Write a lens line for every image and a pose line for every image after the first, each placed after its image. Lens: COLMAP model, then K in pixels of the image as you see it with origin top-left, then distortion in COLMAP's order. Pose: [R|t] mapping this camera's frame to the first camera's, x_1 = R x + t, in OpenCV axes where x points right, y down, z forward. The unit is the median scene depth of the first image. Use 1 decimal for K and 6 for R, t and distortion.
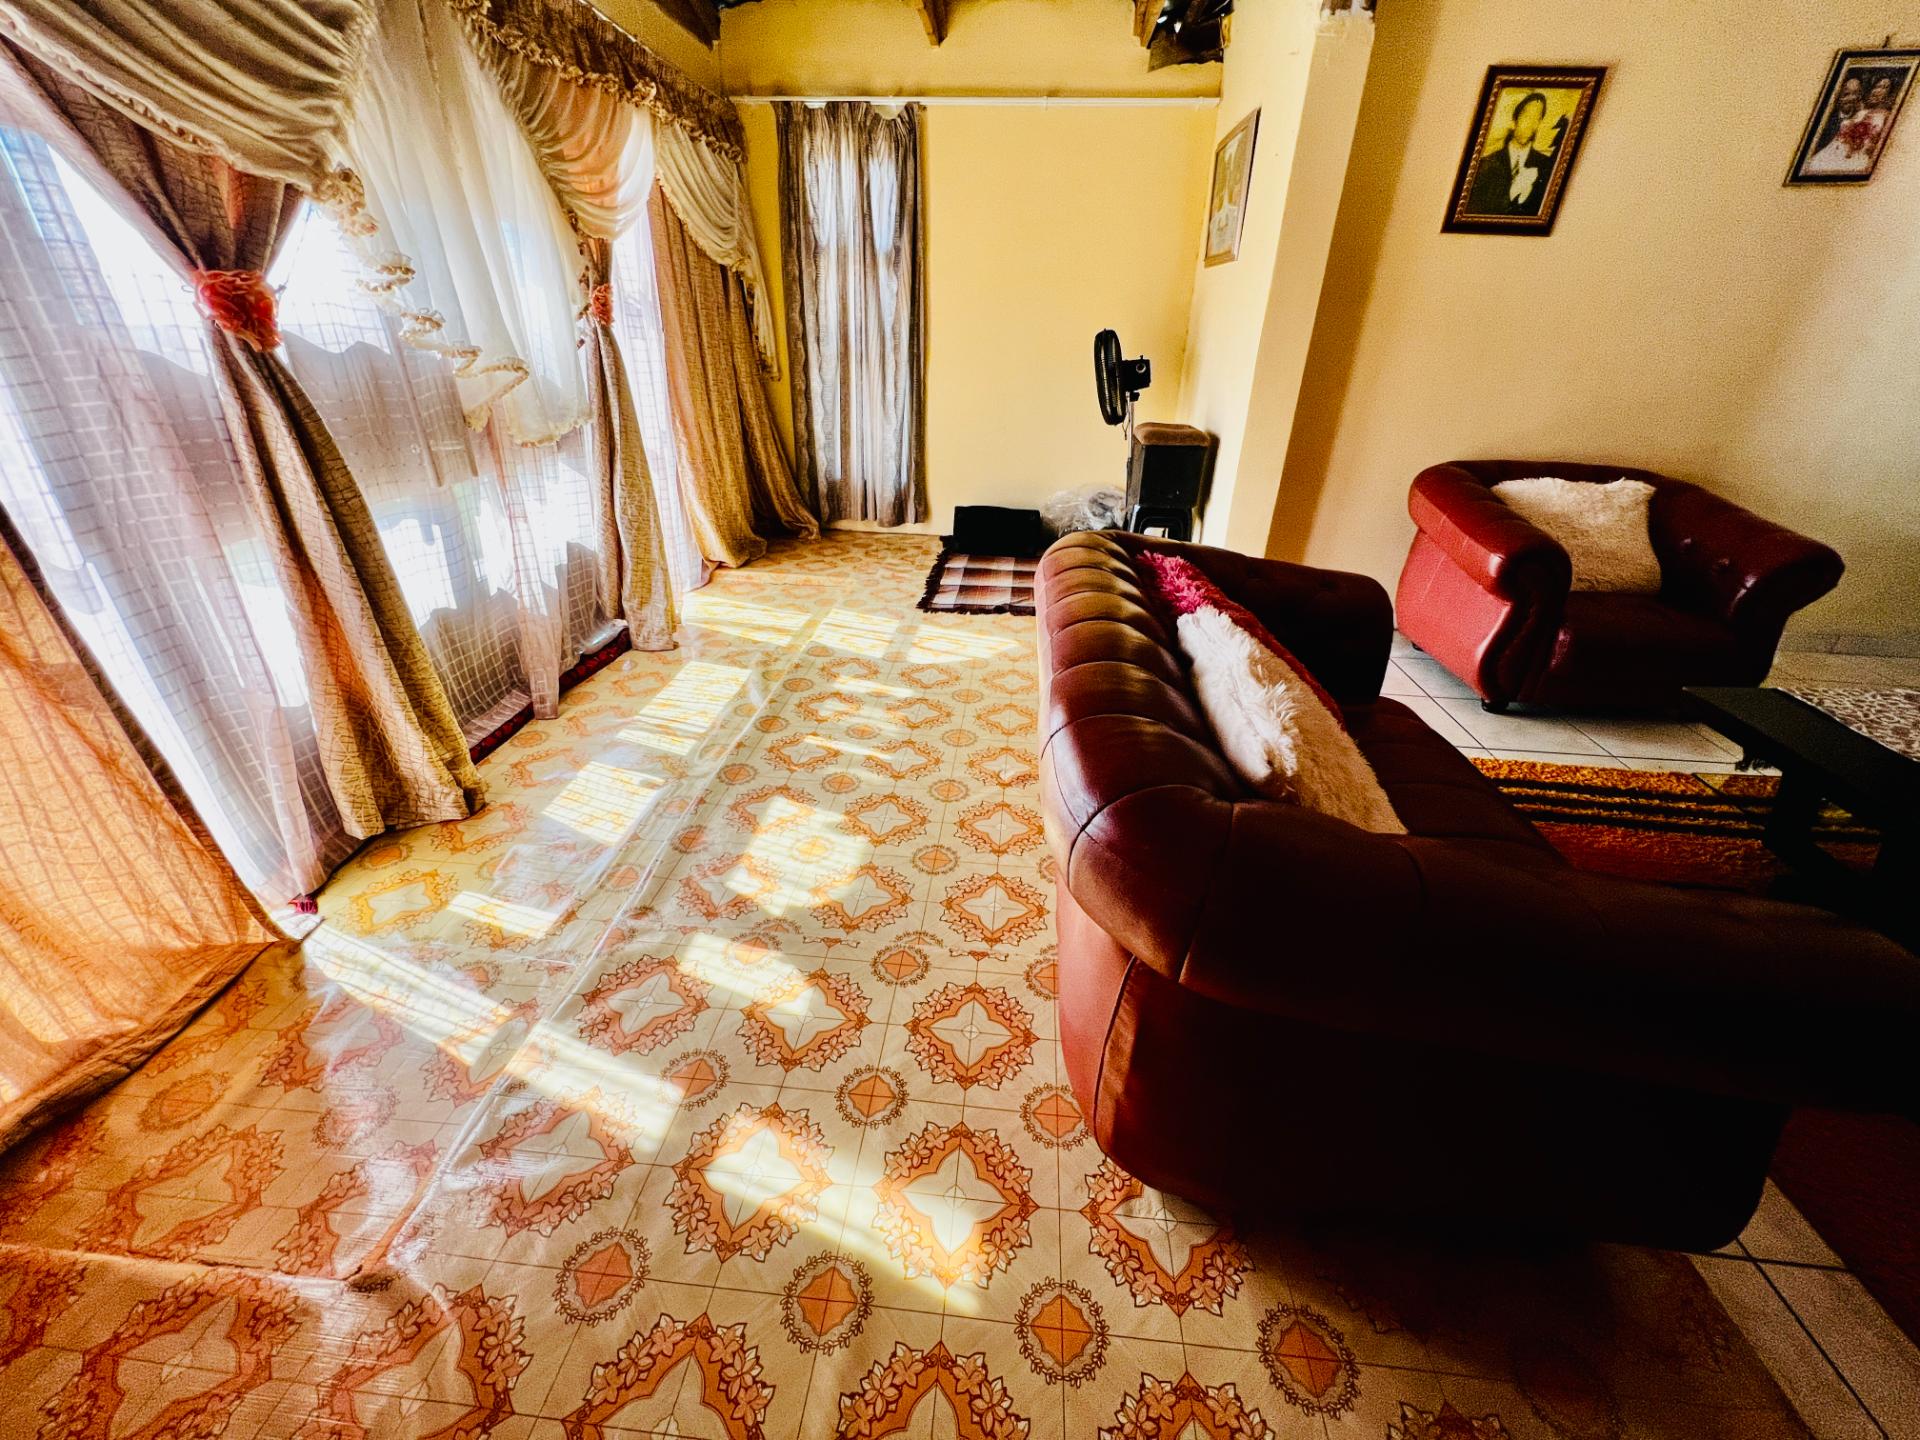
lens RADIAL K [[767.4, 0, 957.5], [0, 767.4, 720.1], [0, 0, 1]] dist [-0.003431, 0.000746]
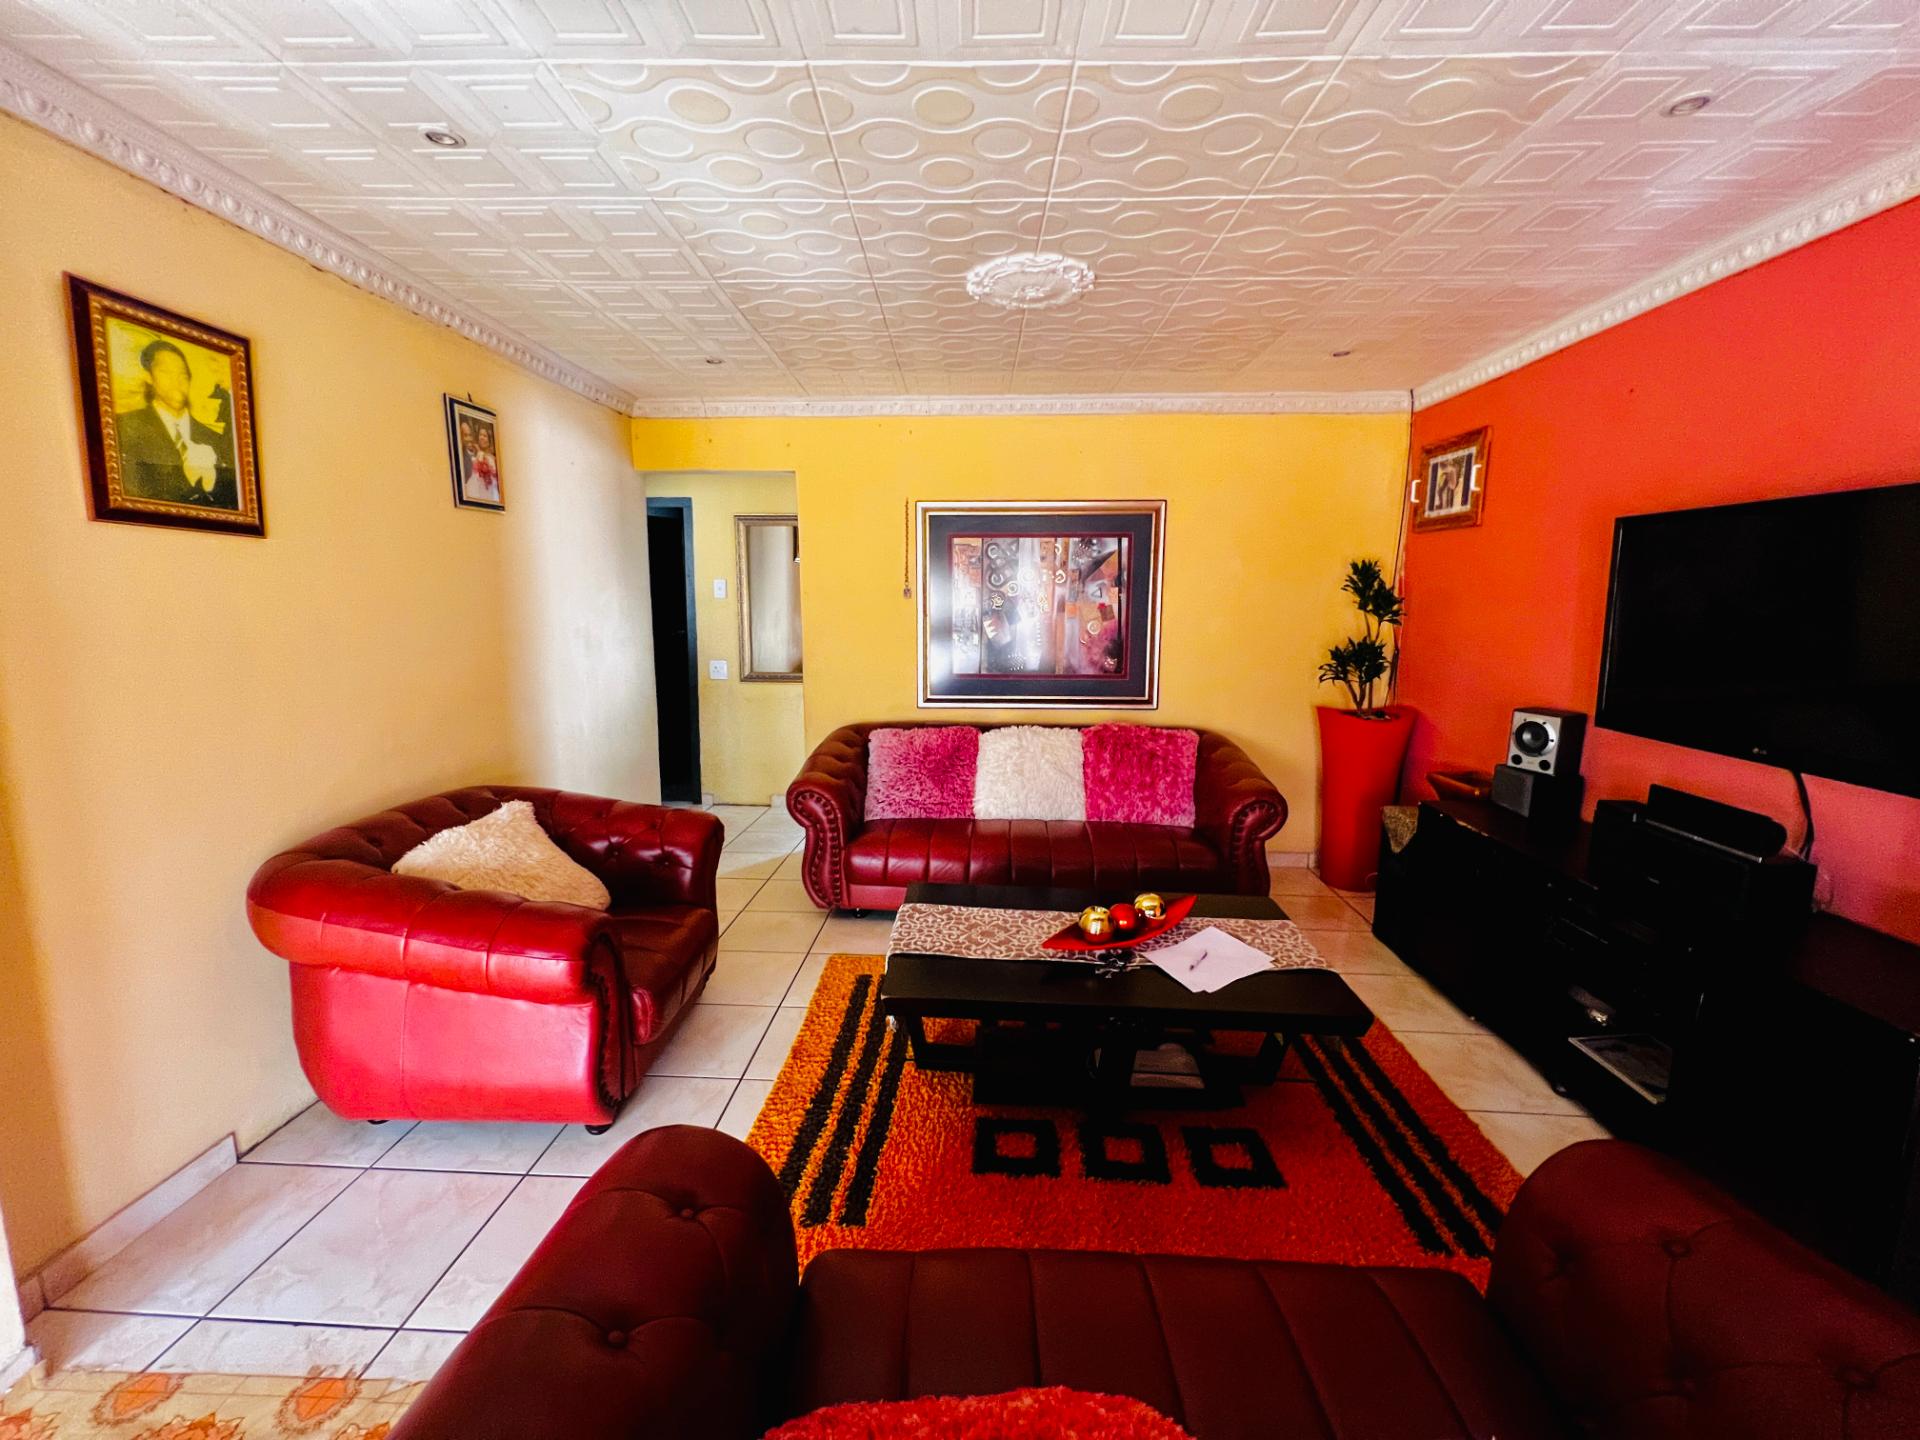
lens RADIAL K [[767.4, 0, 957.5], [0, 767.4, 720.1], [0, 0, 1]] dist [-0.003431, 0.000746]
pose [[-0.046395, -0.177820, 0.982969, 0.029884], [0.449041, 0.875288, 0.179535, -0.357281], [-0.892306, 0.449723, 0.039240, 0.525651]]
